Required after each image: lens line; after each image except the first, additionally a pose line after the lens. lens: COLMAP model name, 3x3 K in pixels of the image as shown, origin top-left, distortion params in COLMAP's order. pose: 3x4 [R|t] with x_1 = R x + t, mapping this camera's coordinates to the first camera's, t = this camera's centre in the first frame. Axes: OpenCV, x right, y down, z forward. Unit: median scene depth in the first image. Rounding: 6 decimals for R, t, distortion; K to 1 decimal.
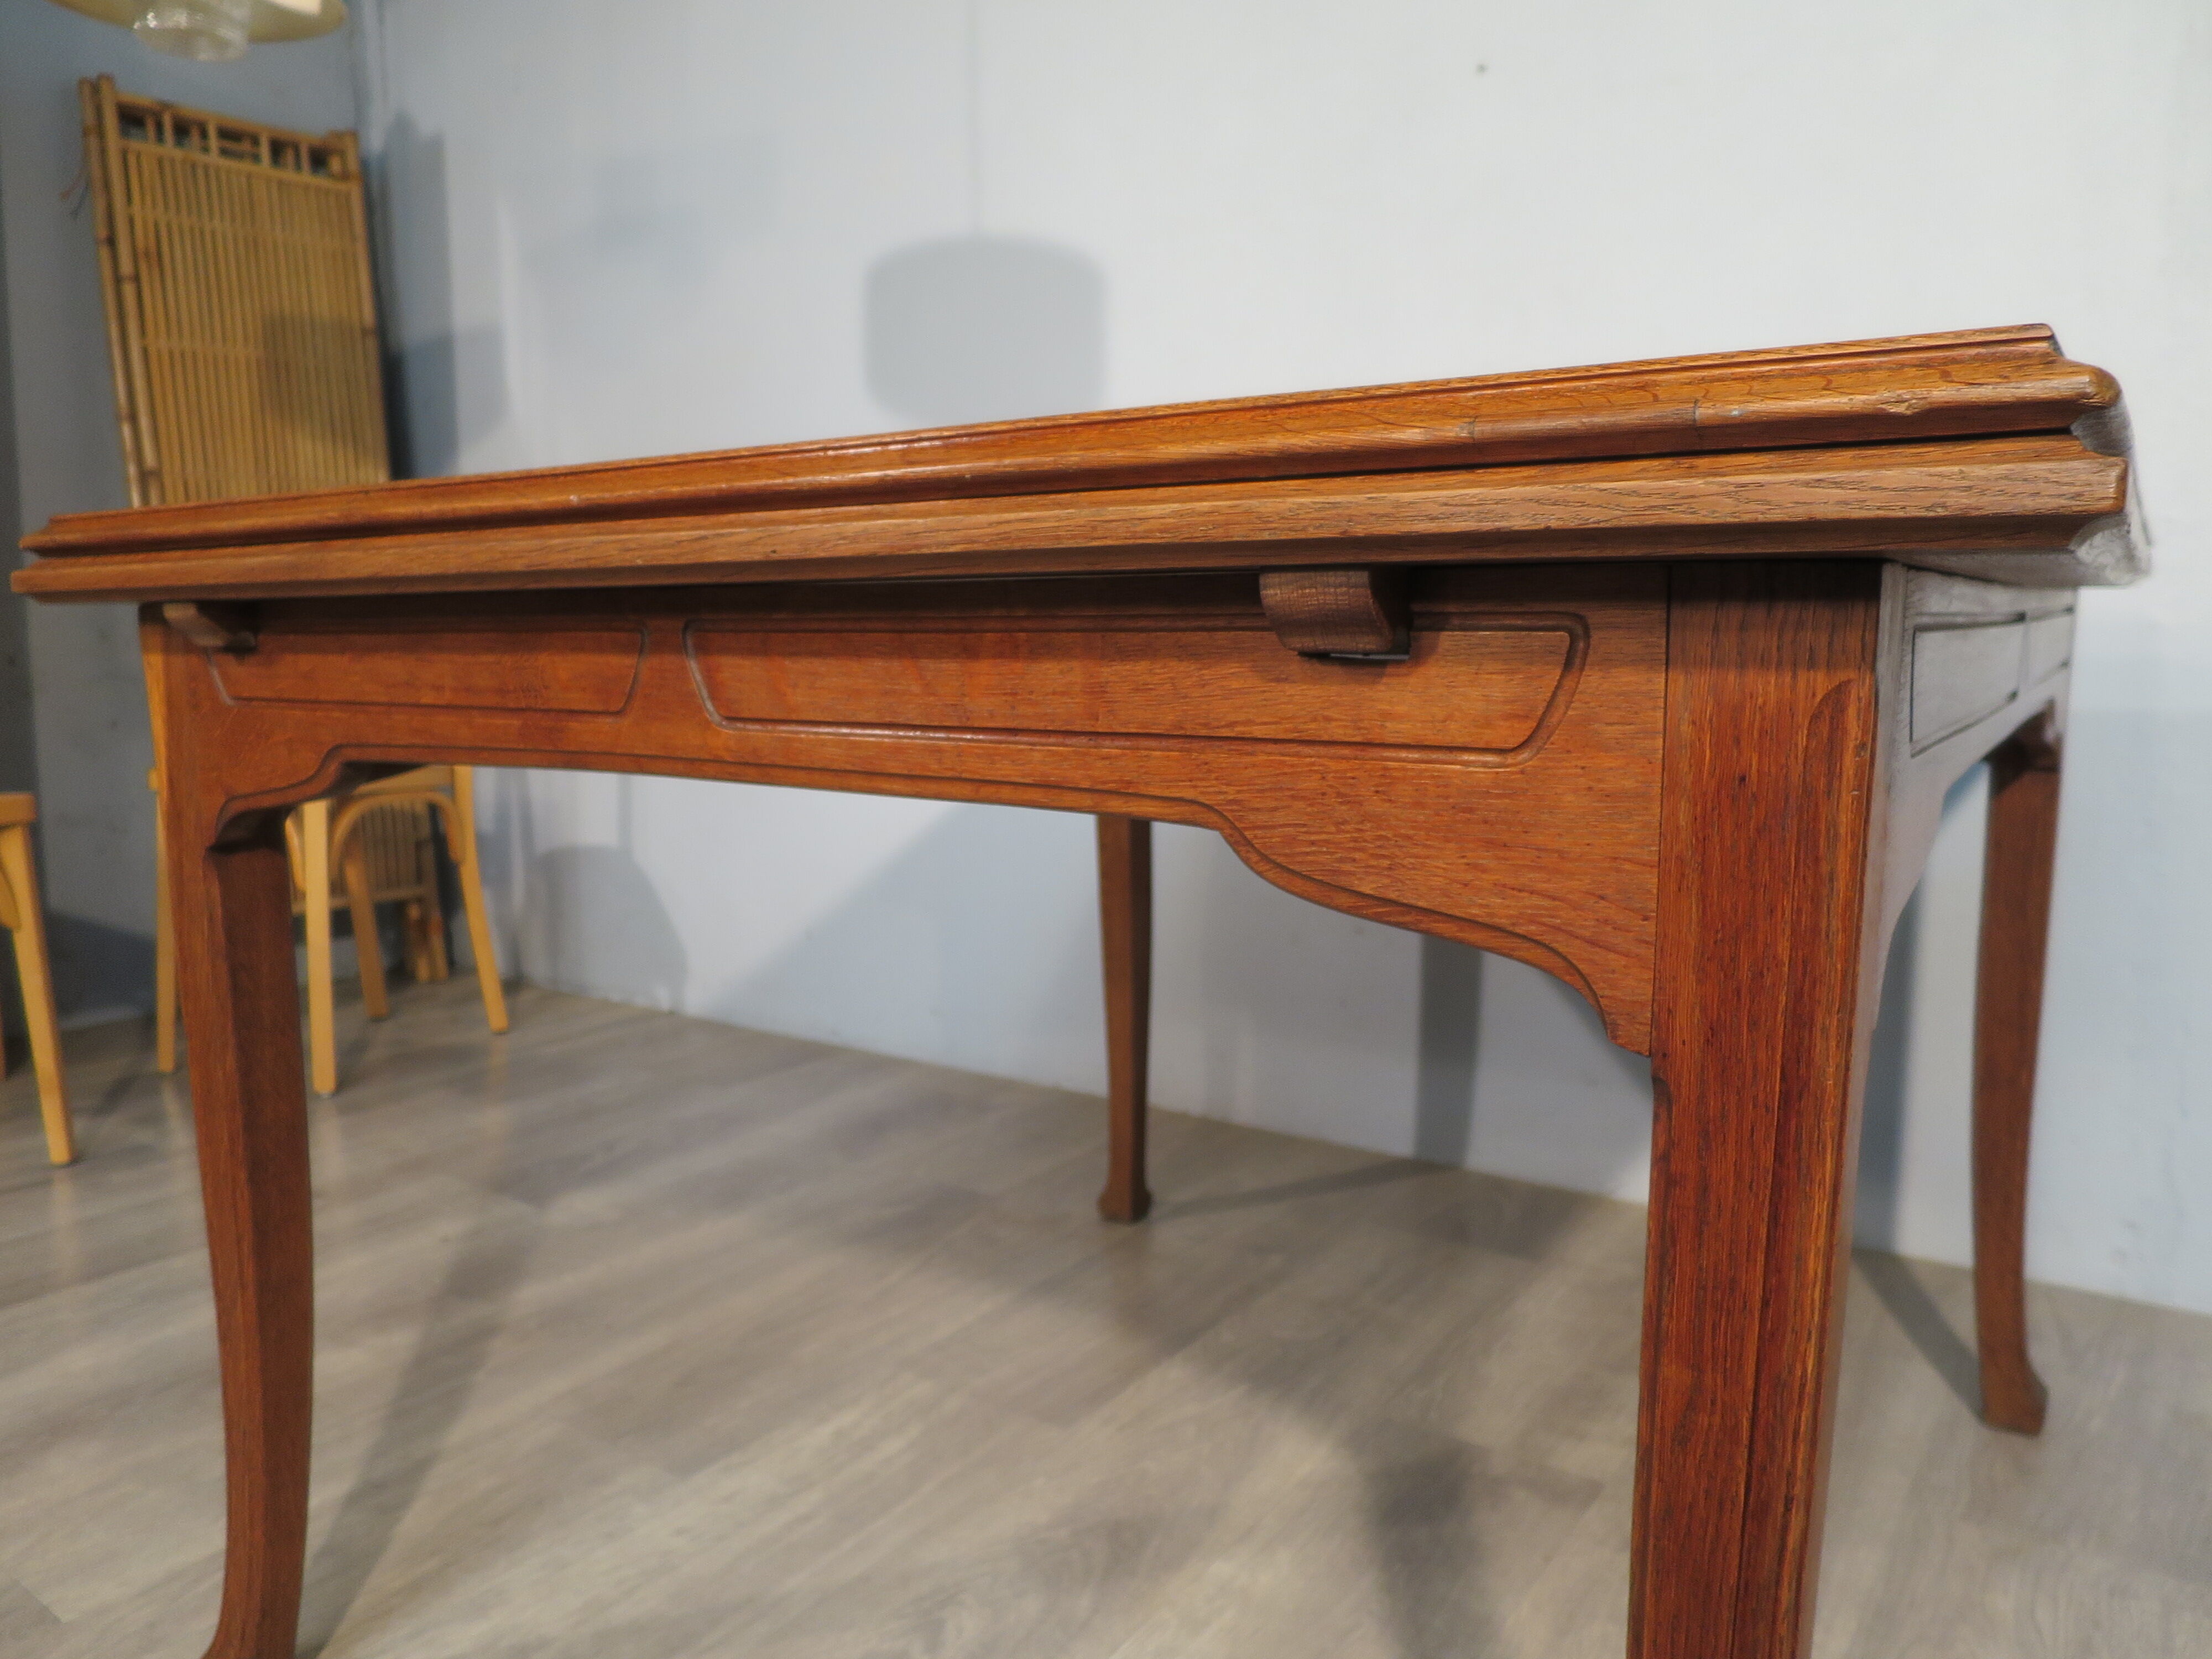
lens RADIAL K [[1562.0, 0, 1106.0], [0, 1562.0, 829.5], [0, 0, 1]] dist [-0.042909, -0.001028]
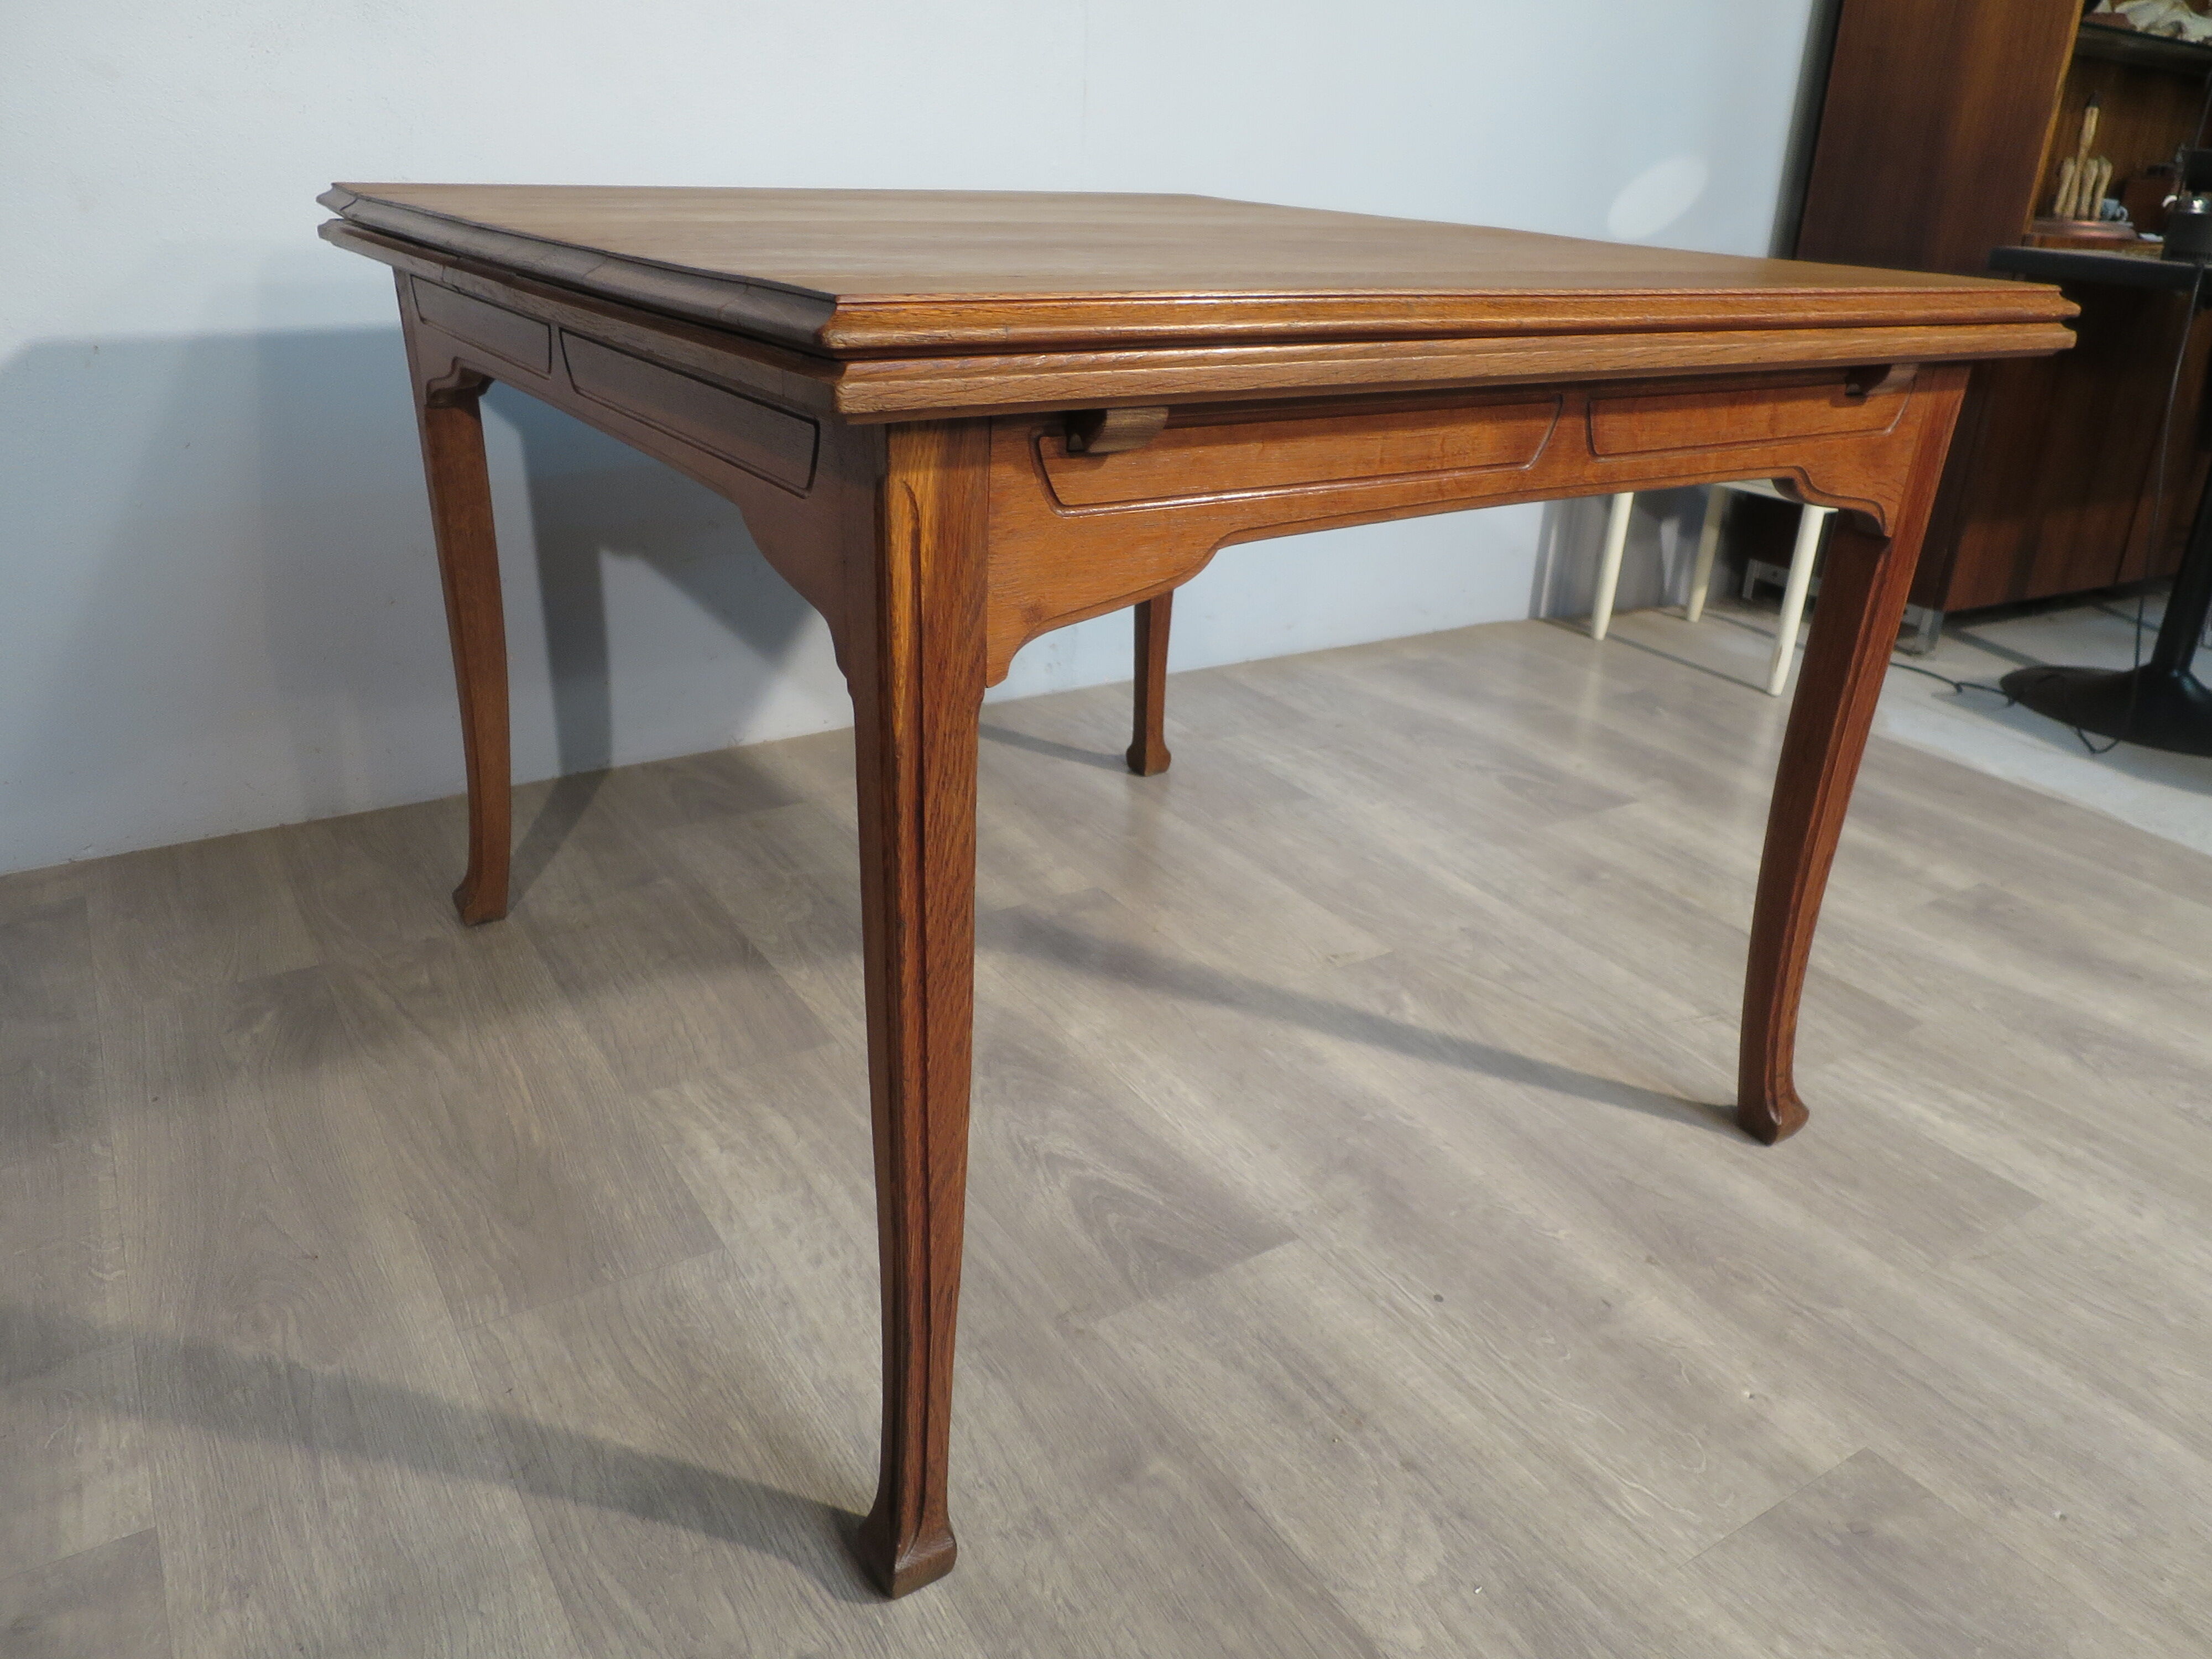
lens RADIAL K [[1562.0, 0, 1106.0], [0, 1562.0, 829.5], [0, 0, 1]] dist [-0.042909, -0.001028]
pose [[0.375427, -0.350687, 0.857947, -0.897630], [0.077356, 0.934283, 0.348039, -0.142851], [-0.923618, -0.064296, 0.377883, 0.407674]]
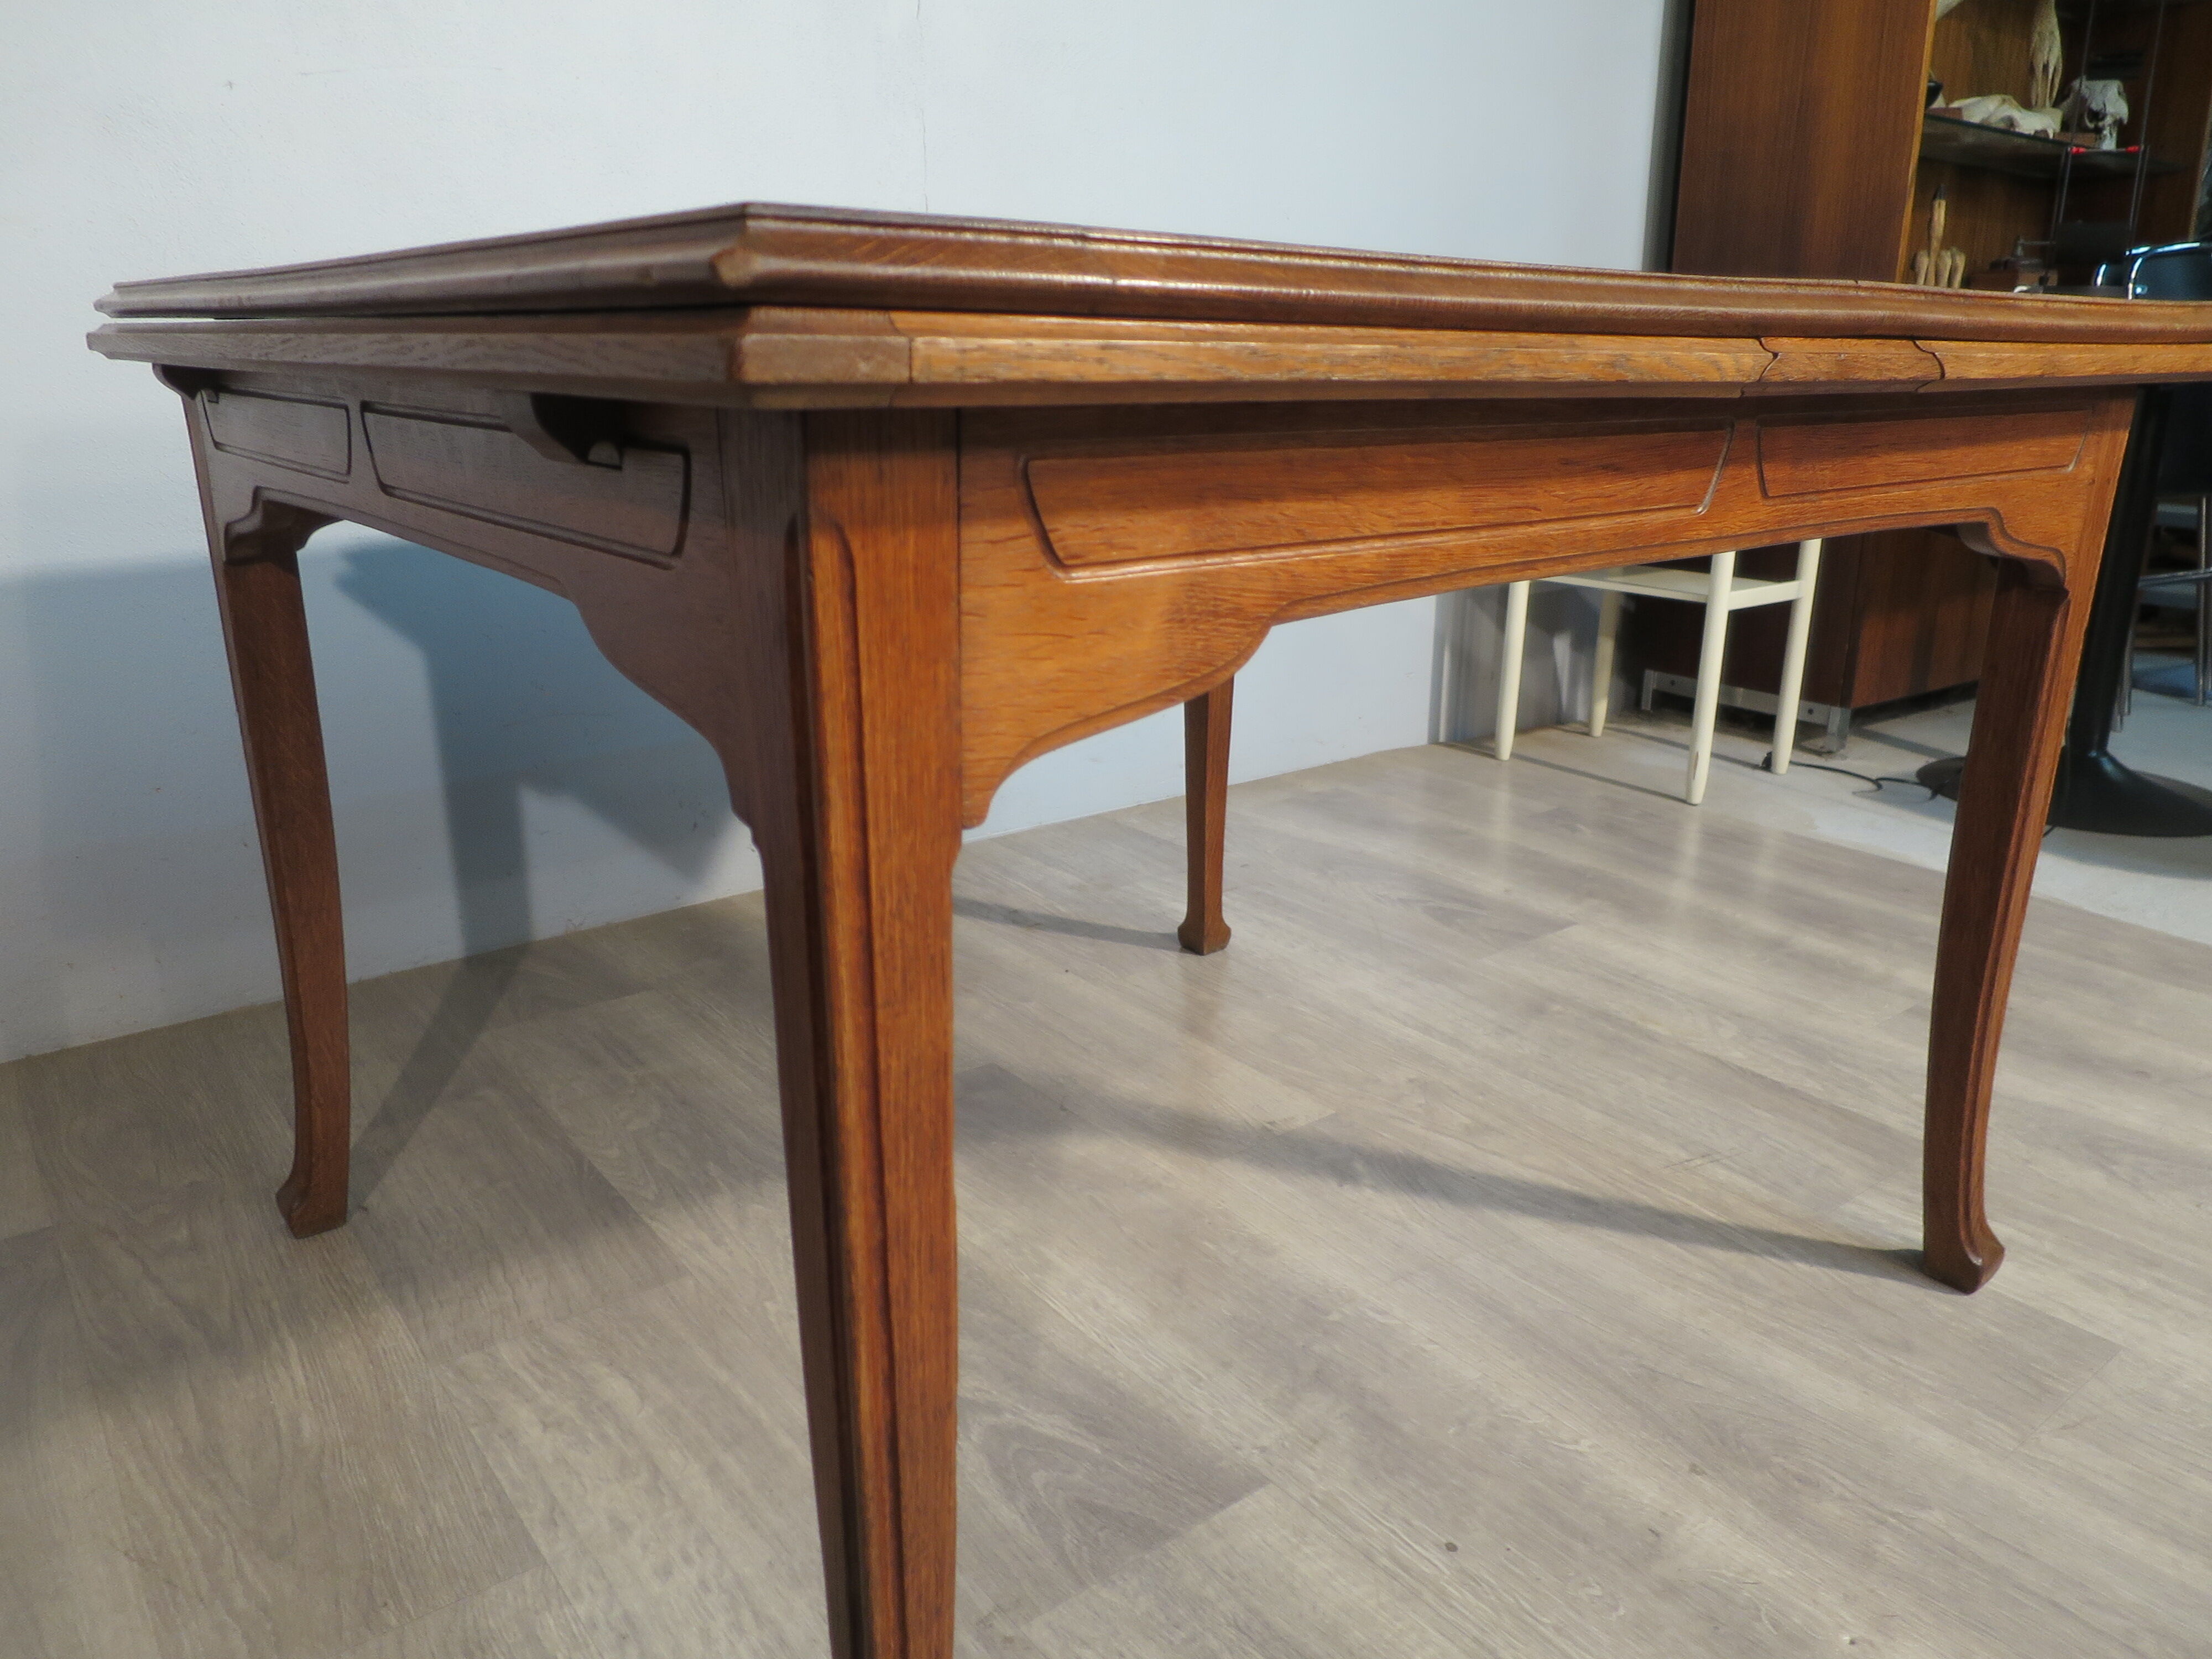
lens RADIAL K [[1584.6, 0, 1121.2], [0, 1584.6, 745.3], [0, 0, 1]] dist [-0.040128, 0.008186]
pose [[0.281092, -0.229155, 0.931920, -0.787464], [0.115085, 0.972114, 0.204326, -0.091876], [-0.952755, 0.049815, 0.299626, 0.461233]]
